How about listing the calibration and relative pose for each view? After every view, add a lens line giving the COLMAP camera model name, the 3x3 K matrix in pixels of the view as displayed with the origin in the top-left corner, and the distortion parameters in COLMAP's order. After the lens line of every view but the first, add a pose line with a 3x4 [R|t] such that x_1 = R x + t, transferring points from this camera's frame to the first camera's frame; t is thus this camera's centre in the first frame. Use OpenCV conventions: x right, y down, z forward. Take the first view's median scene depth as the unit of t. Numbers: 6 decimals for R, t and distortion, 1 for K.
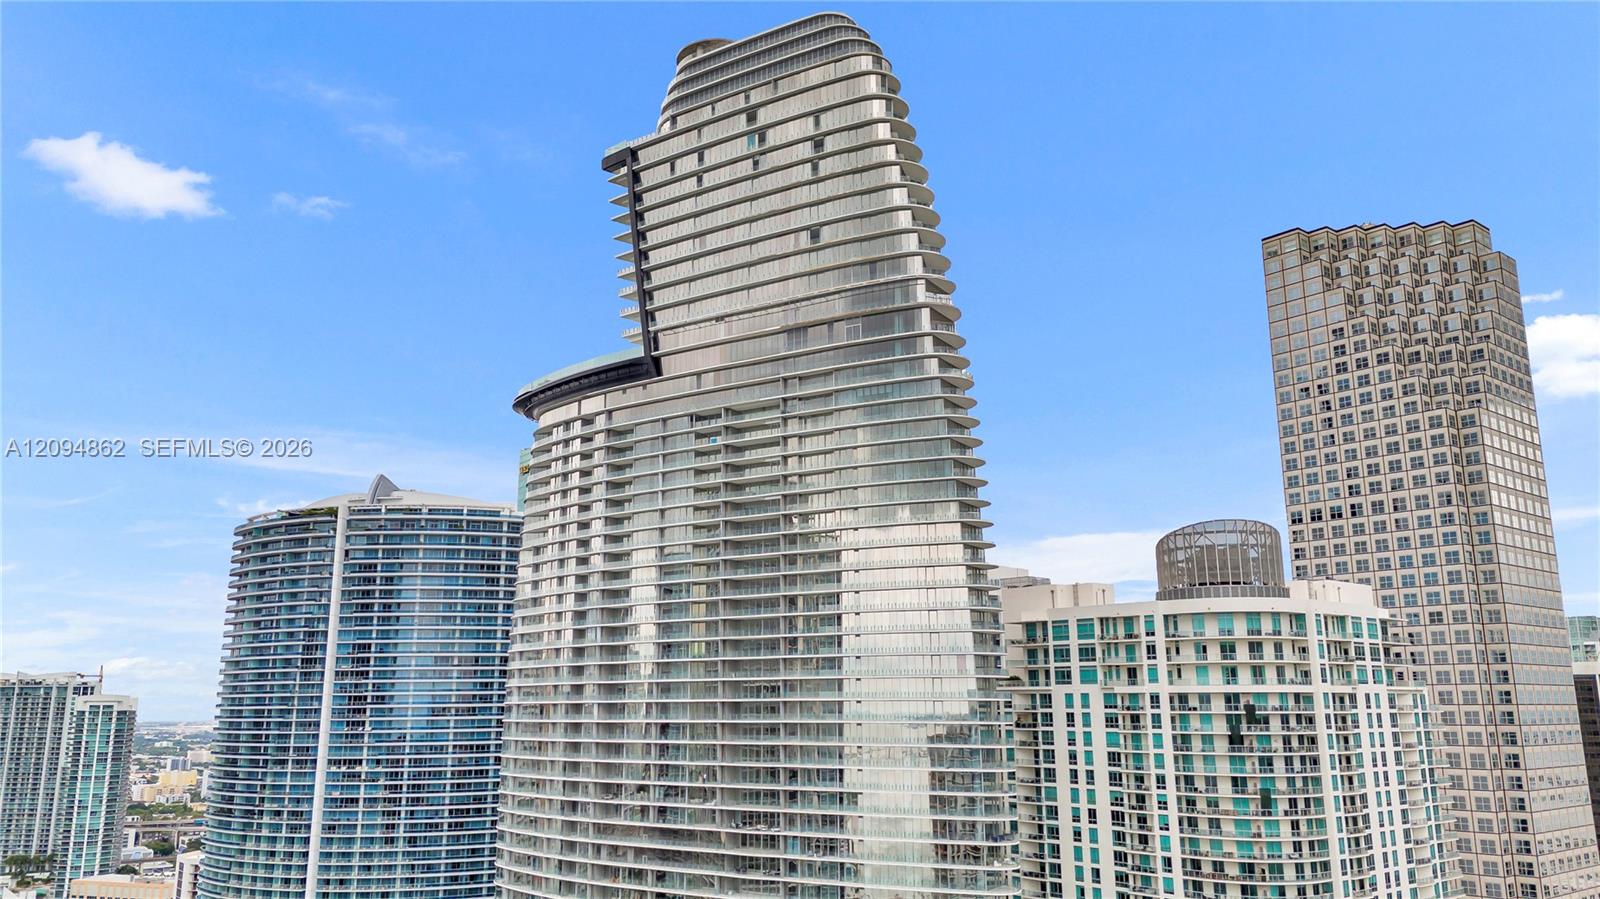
lens RADIAL K [[1120.2, 0, 800.0], [0, 1120.2, 449.5], [0, 0, 1]] dist [0.063564, -0.003157]
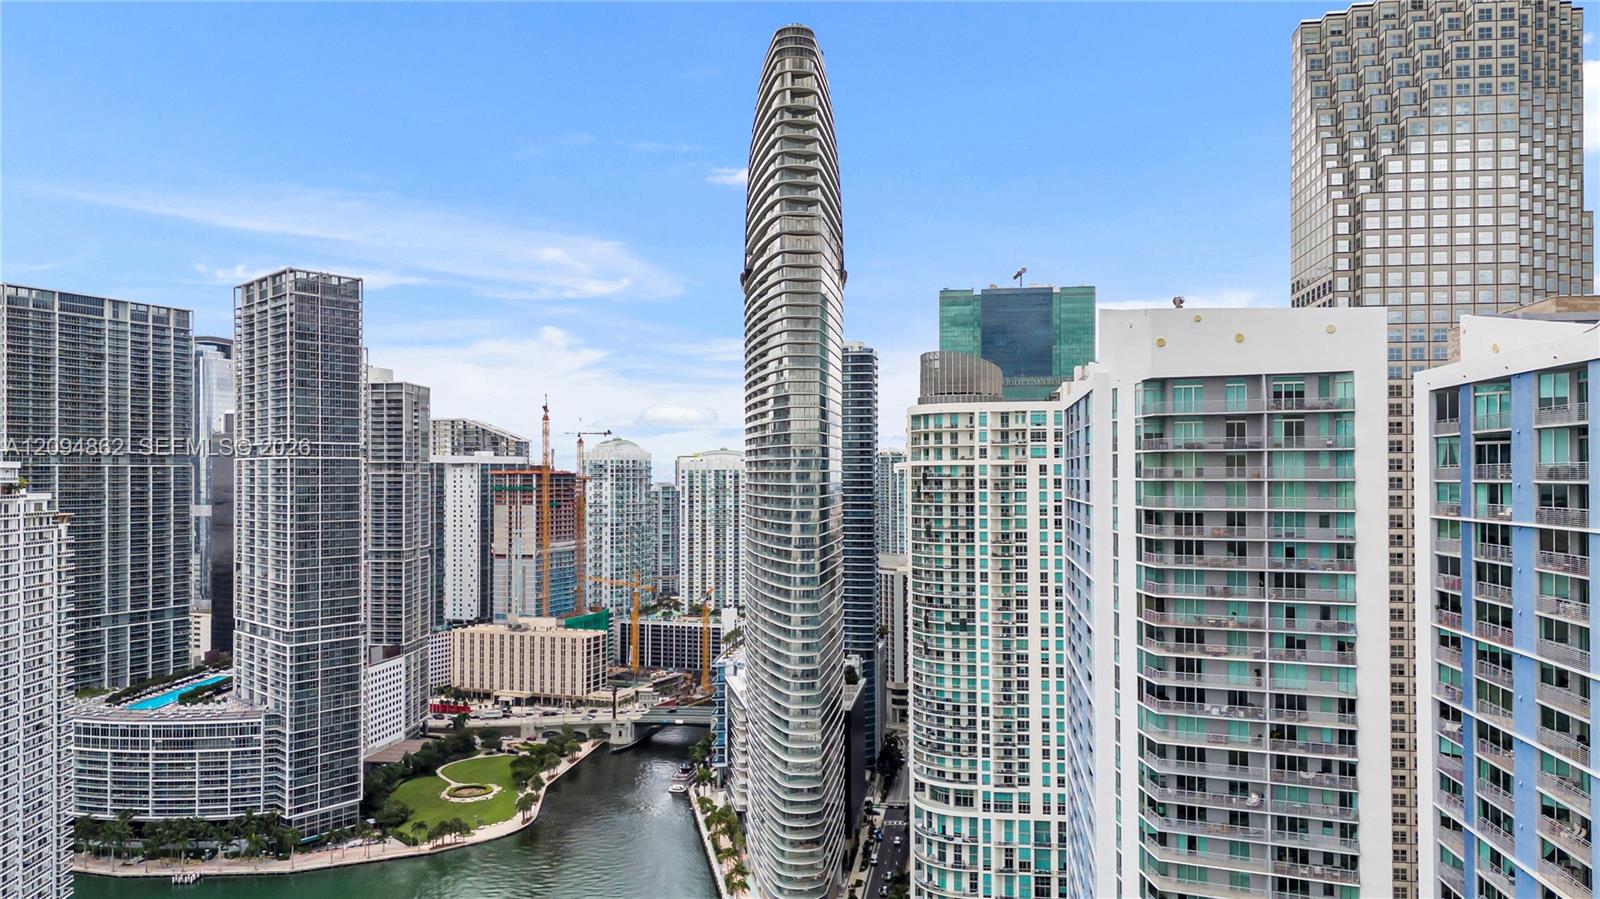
lens RADIAL K [[1175.7, 0, 800.0], [0, 1175.7, 449.5], [0, 0, 1]] dist [0.021266, -0.001736]
pose [[0.701281, -0.007129, -0.712849, 1.216071], [0.145903, 0.980218, 0.133733, -0.038526], [0.697794, -0.197791, 0.688449, -0.182618]]
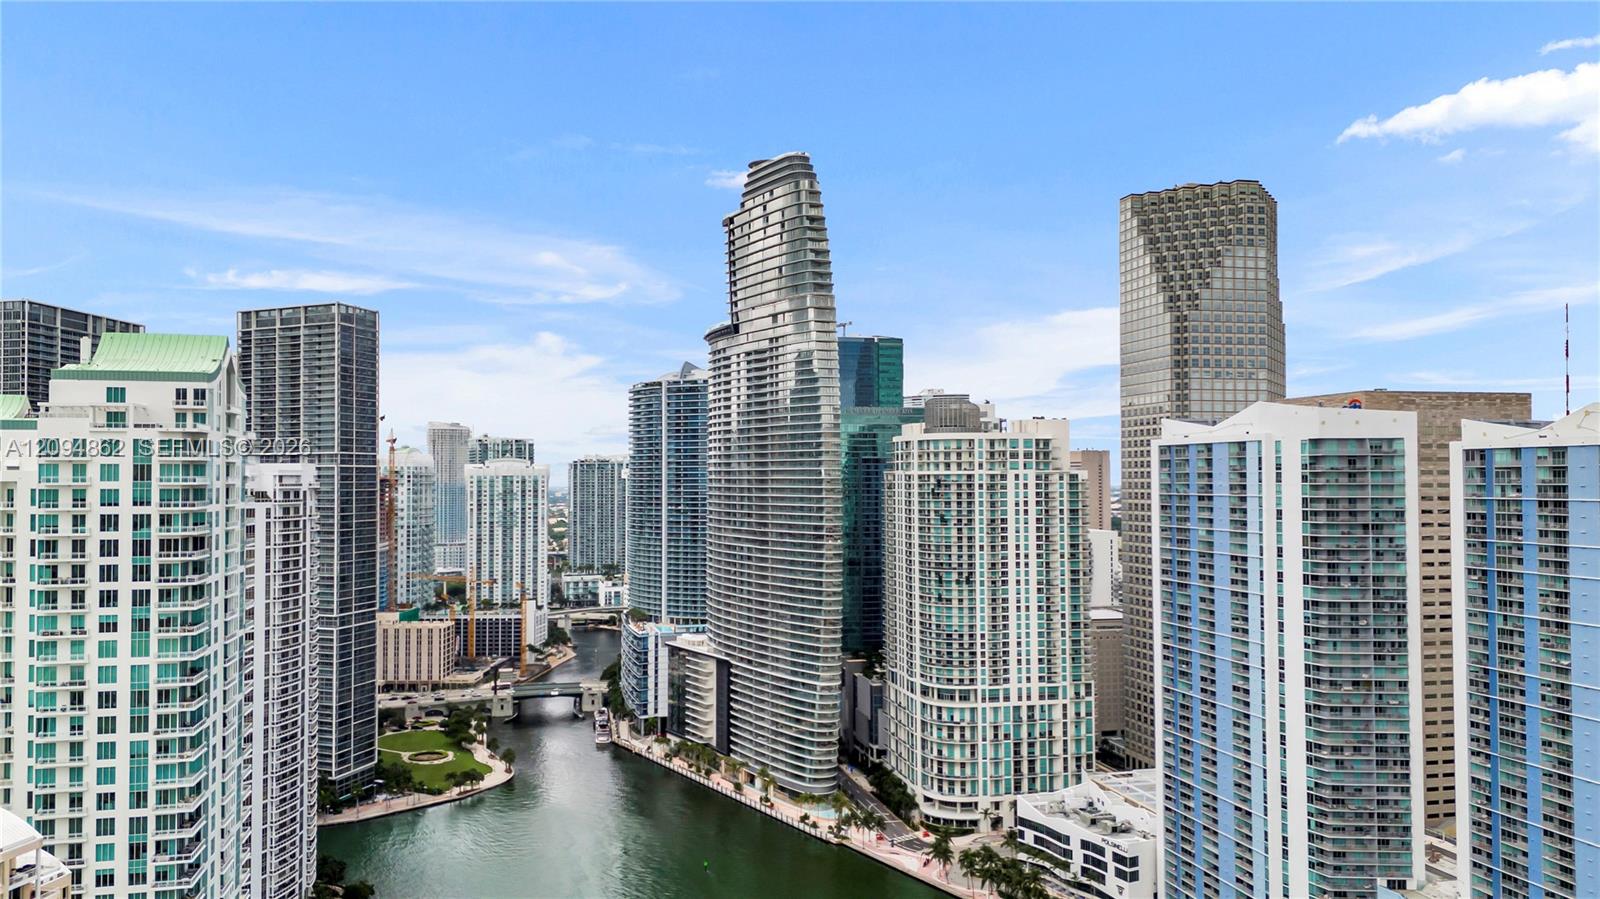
lens RADIAL K [[1120.2, 0, 800.0], [0, 1120.2, 449.5], [0, 0, 1]] dist [0.063564, -0.003157]
pose [[0.898984, -0.004183, -0.437961, 0.976672], [0.086628, 0.981898, 0.168438, -0.207290], [0.429329, -0.189363, 0.883073, -0.957355]]
